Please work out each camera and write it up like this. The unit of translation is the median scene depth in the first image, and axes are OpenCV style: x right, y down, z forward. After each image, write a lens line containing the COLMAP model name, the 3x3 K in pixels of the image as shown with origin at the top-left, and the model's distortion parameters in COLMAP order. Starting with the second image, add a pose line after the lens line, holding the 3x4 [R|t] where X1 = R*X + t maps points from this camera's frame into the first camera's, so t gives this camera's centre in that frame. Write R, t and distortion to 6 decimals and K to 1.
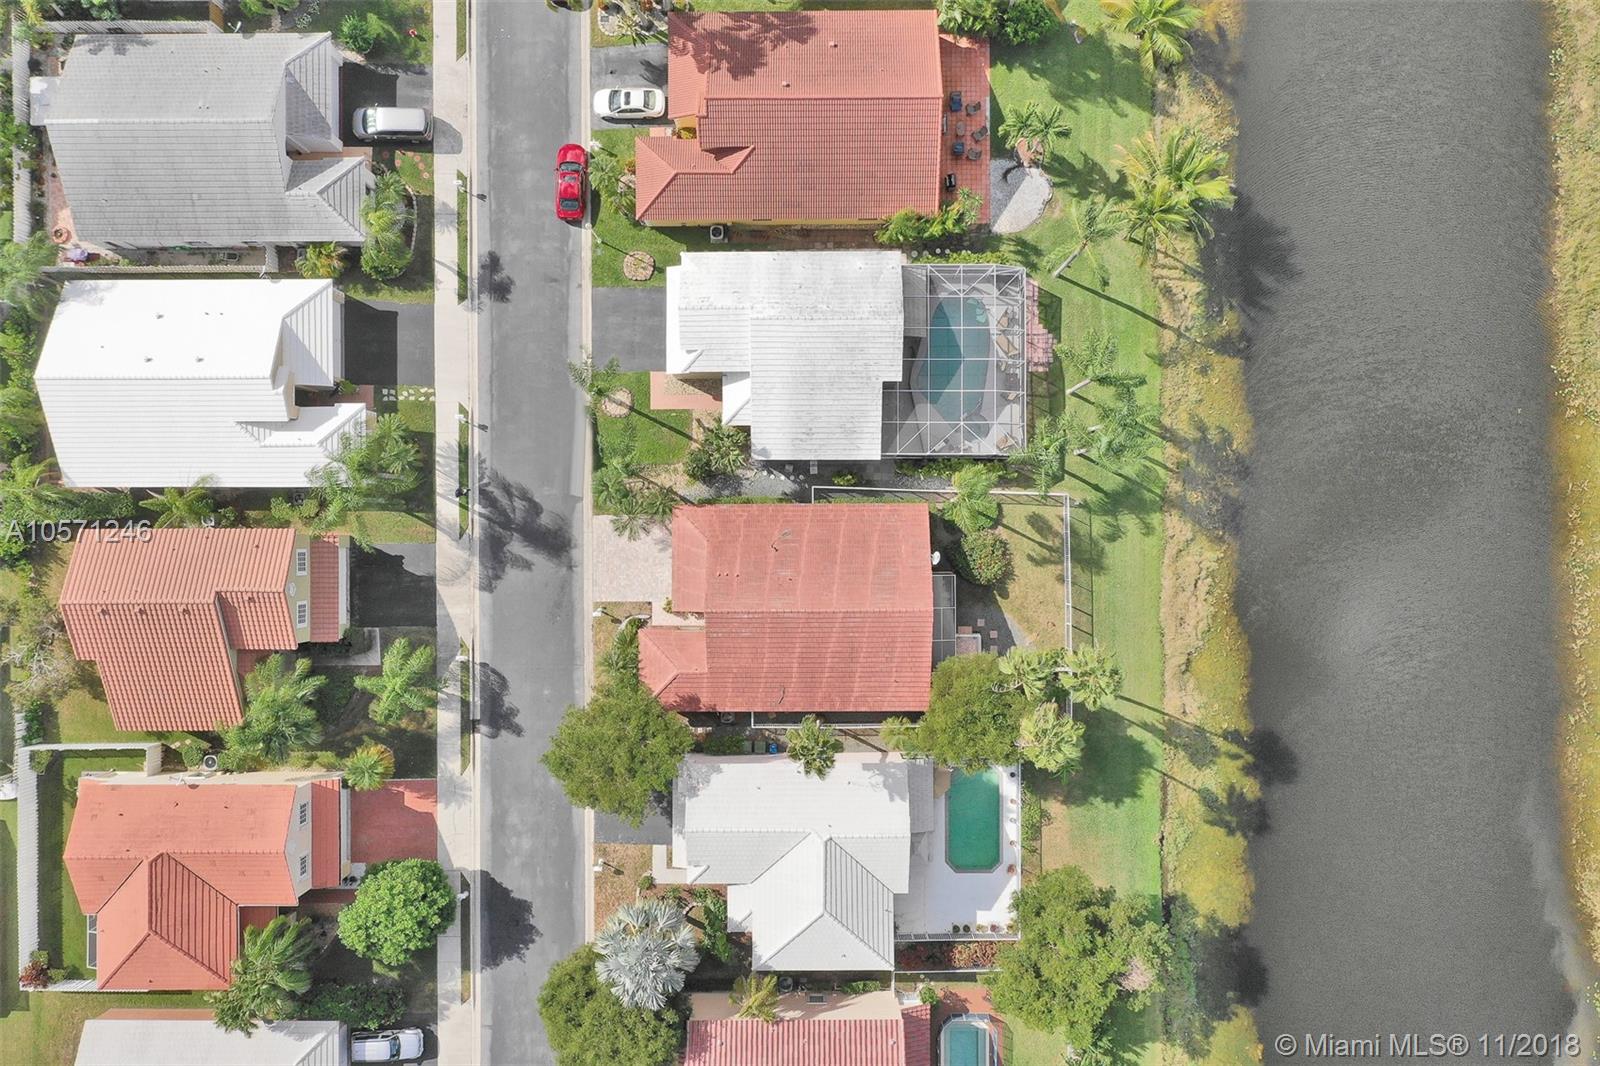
lens RADIAL K [[1270.0, 0, 782.8], [0, 1270.0, 534.4], [0, 0, 1]] dist [-0.014063, 0.007391]
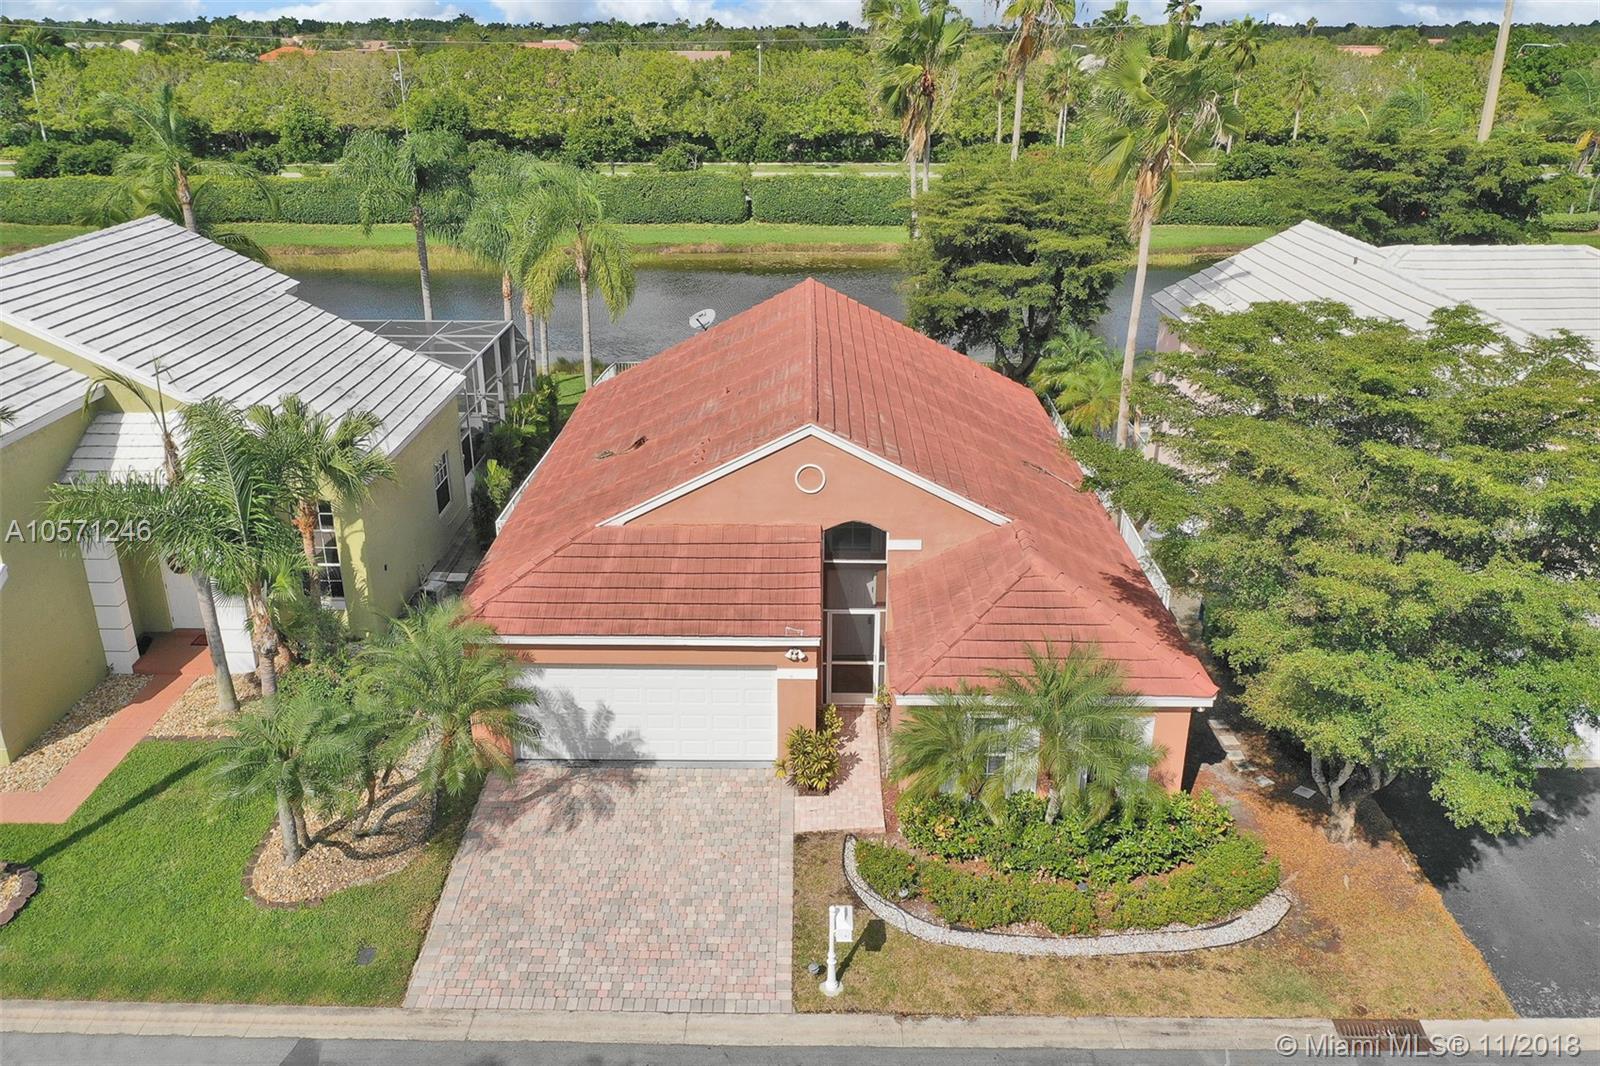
lens RADIAL K [[1270.0, 0, 802.2], [0, 1270.0, 535.5], [0, 0, 1]] dist [-0.014063, 0.007391]
pose [[0.010943, -0.354771, 0.934889, -0.330086], [0.999927, 0.008664, -0.008417, 0.056827], [-0.005114, 0.934913, 0.354839, 0.858404]]
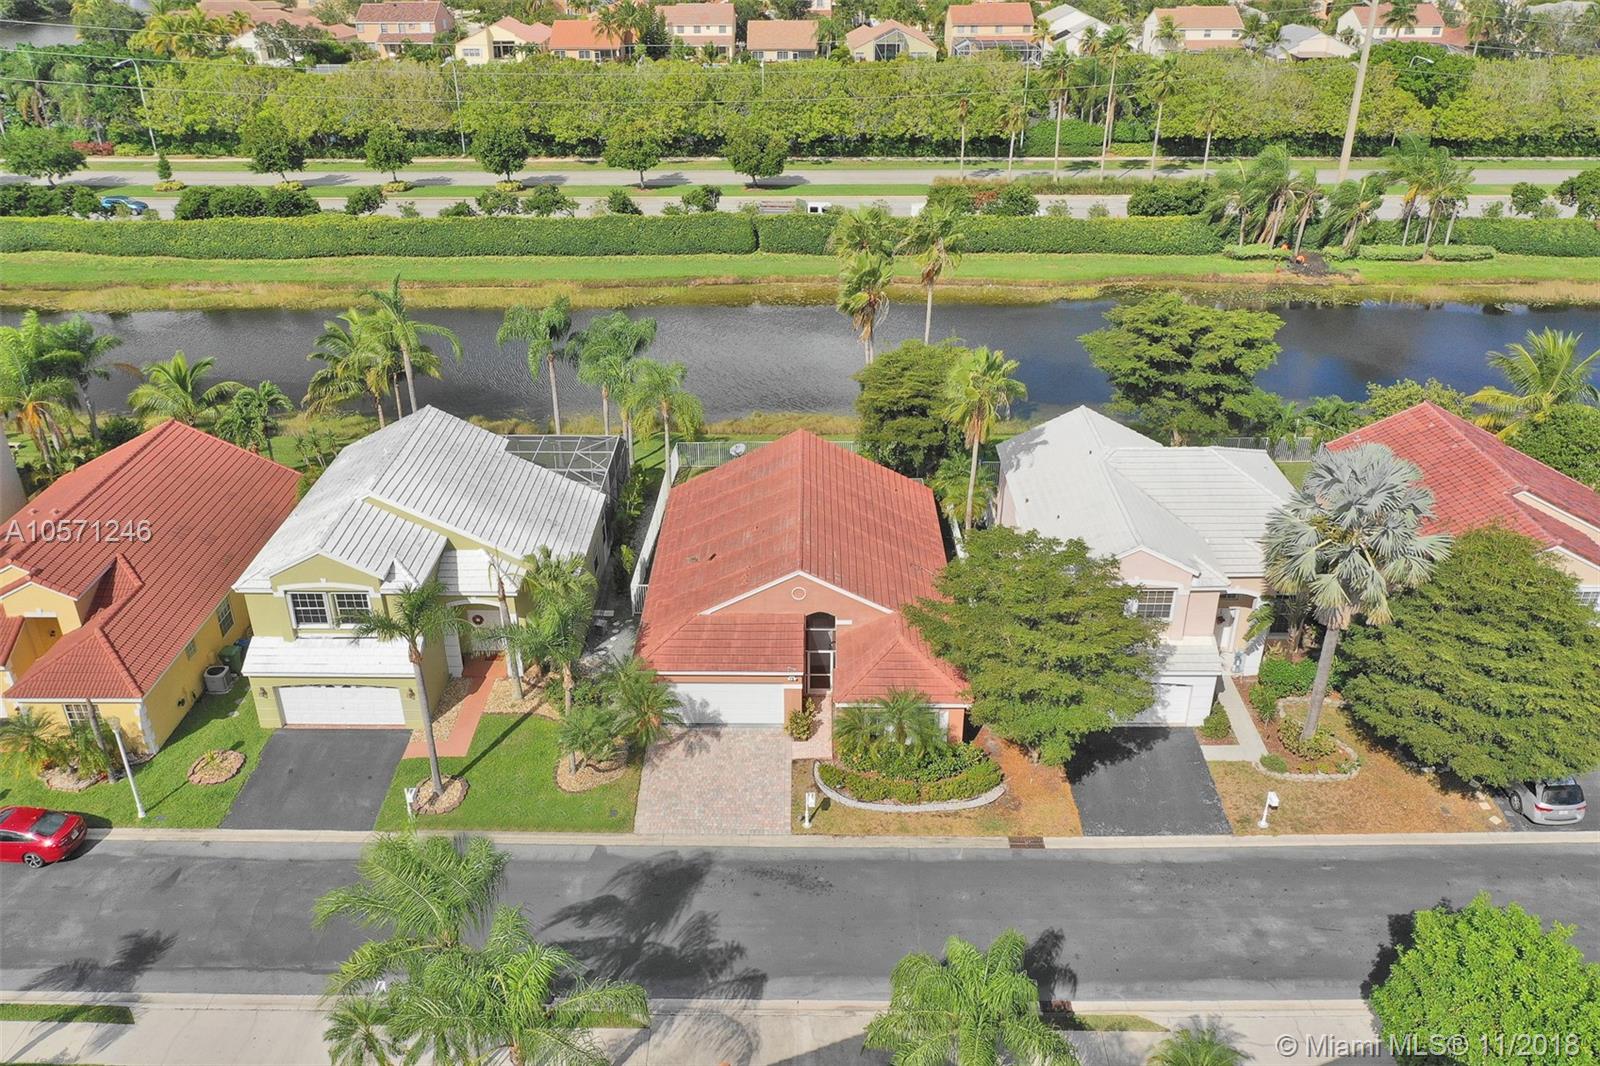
lens RADIAL K [[1270.0, 0, 799.0], [0, 1270.0, 536.3], [0, 0, 1]] dist [-0.014063, 0.007391]
pose [[0.012764, -0.450201, 0.892836, -0.587839], [0.999919, 0.005718, -0.011412, 0.062997], [0.000033, 0.892909, 0.450237, 0.649877]]
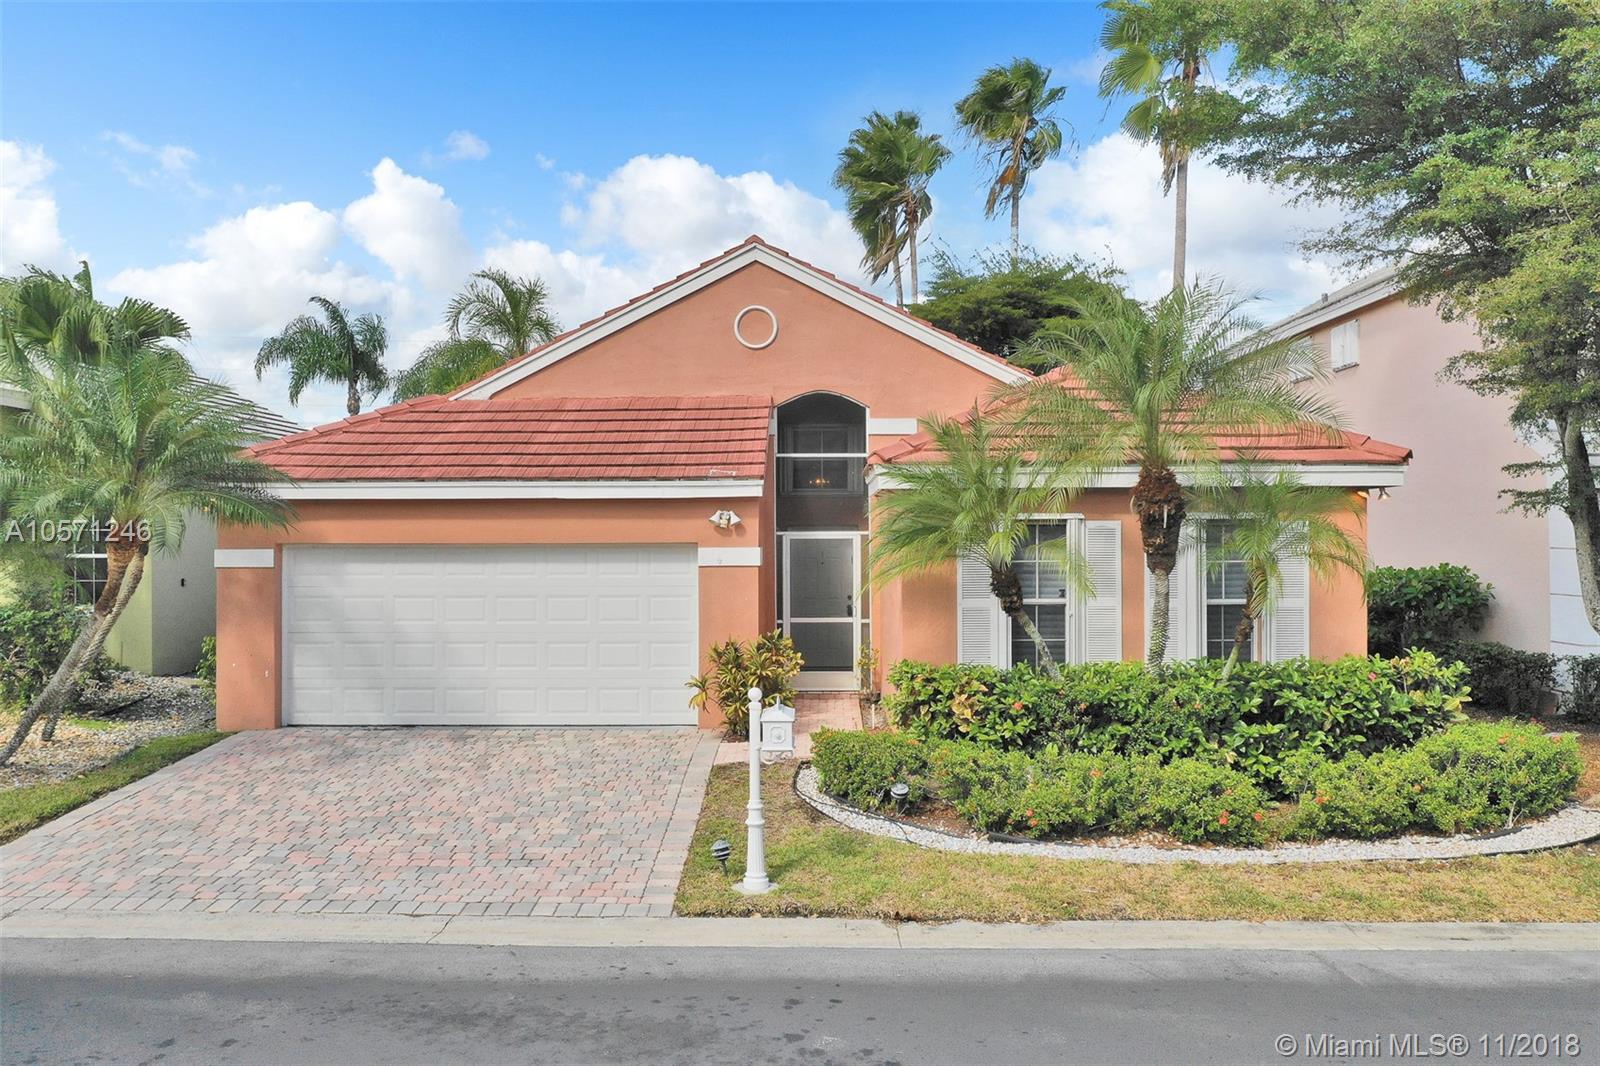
lens RADIAL K [[1270.0, 0, 800.6], [0, 1270.0, 530.1], [0, 0, 1]] dist [-0.014063, 0.007391]
pose [[0.017291, 0.024919, 0.999540, -0.259405], [0.999850, -0.001102, -0.017269, 0.066800], [0.000671, 0.999689, -0.024934, 0.986009]]
